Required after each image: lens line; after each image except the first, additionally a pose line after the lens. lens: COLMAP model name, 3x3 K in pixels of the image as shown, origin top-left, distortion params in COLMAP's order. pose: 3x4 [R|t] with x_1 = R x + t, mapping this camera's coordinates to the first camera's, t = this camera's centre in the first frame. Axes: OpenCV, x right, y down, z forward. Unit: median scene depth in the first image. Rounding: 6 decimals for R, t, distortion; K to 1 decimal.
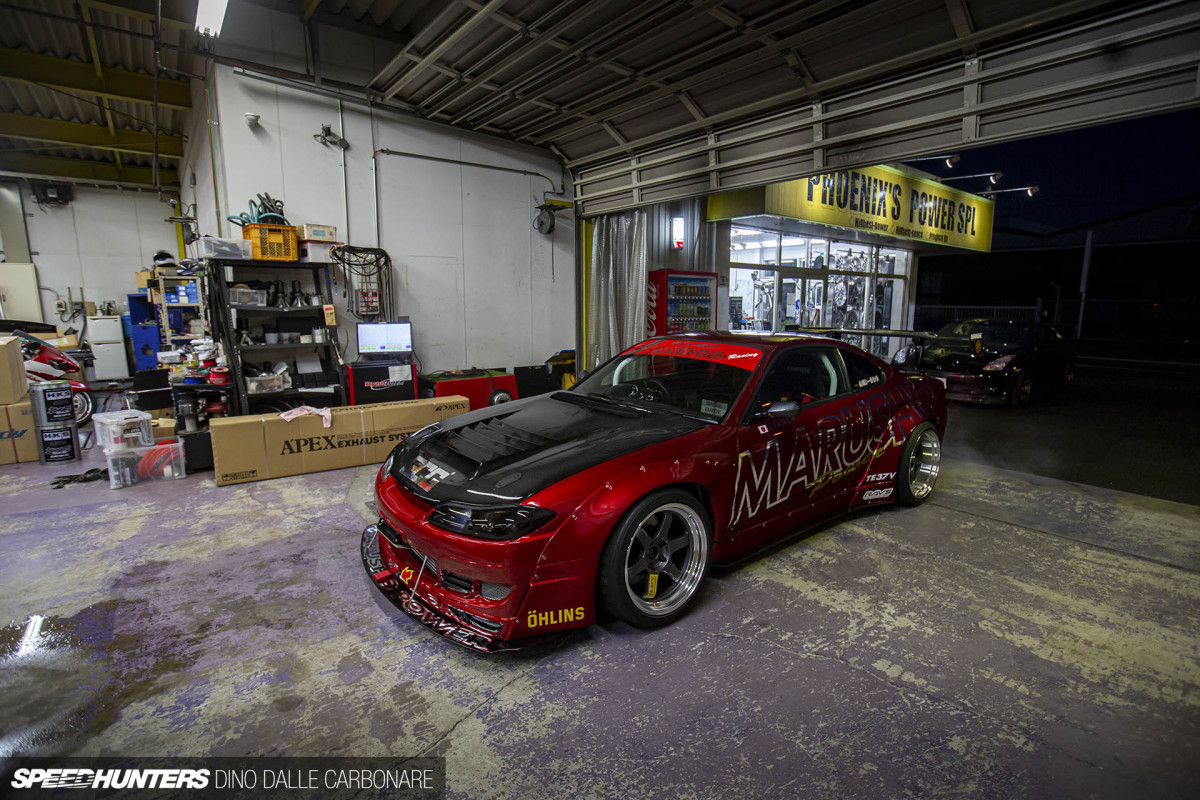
lens RADIAL K [[581.1, 0, 599.6], [0, 581.1, 394.8], [0, 0, 1]] dist [-0.032198, 0.001866]
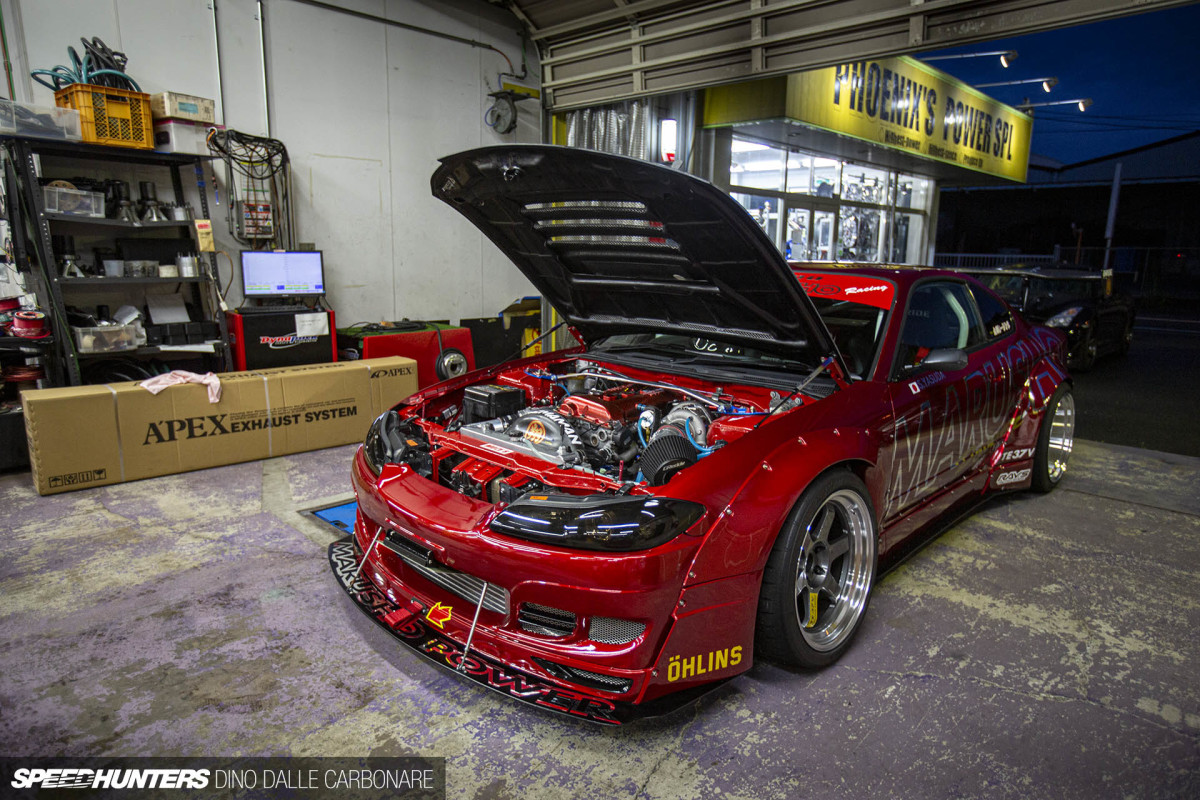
lens RADIAL K [[748.3, 0, 596.0], [0, 748.3, 393.9], [0, 0, 1]] dist [-0.005102, 0.011485]
pose [[0.990470, -0.011637, 0.137237, -0.167230], [0.007246, 0.999447, 0.032456, 0.023643], [-0.137539, -0.031153, 0.990006, 0.091183]]
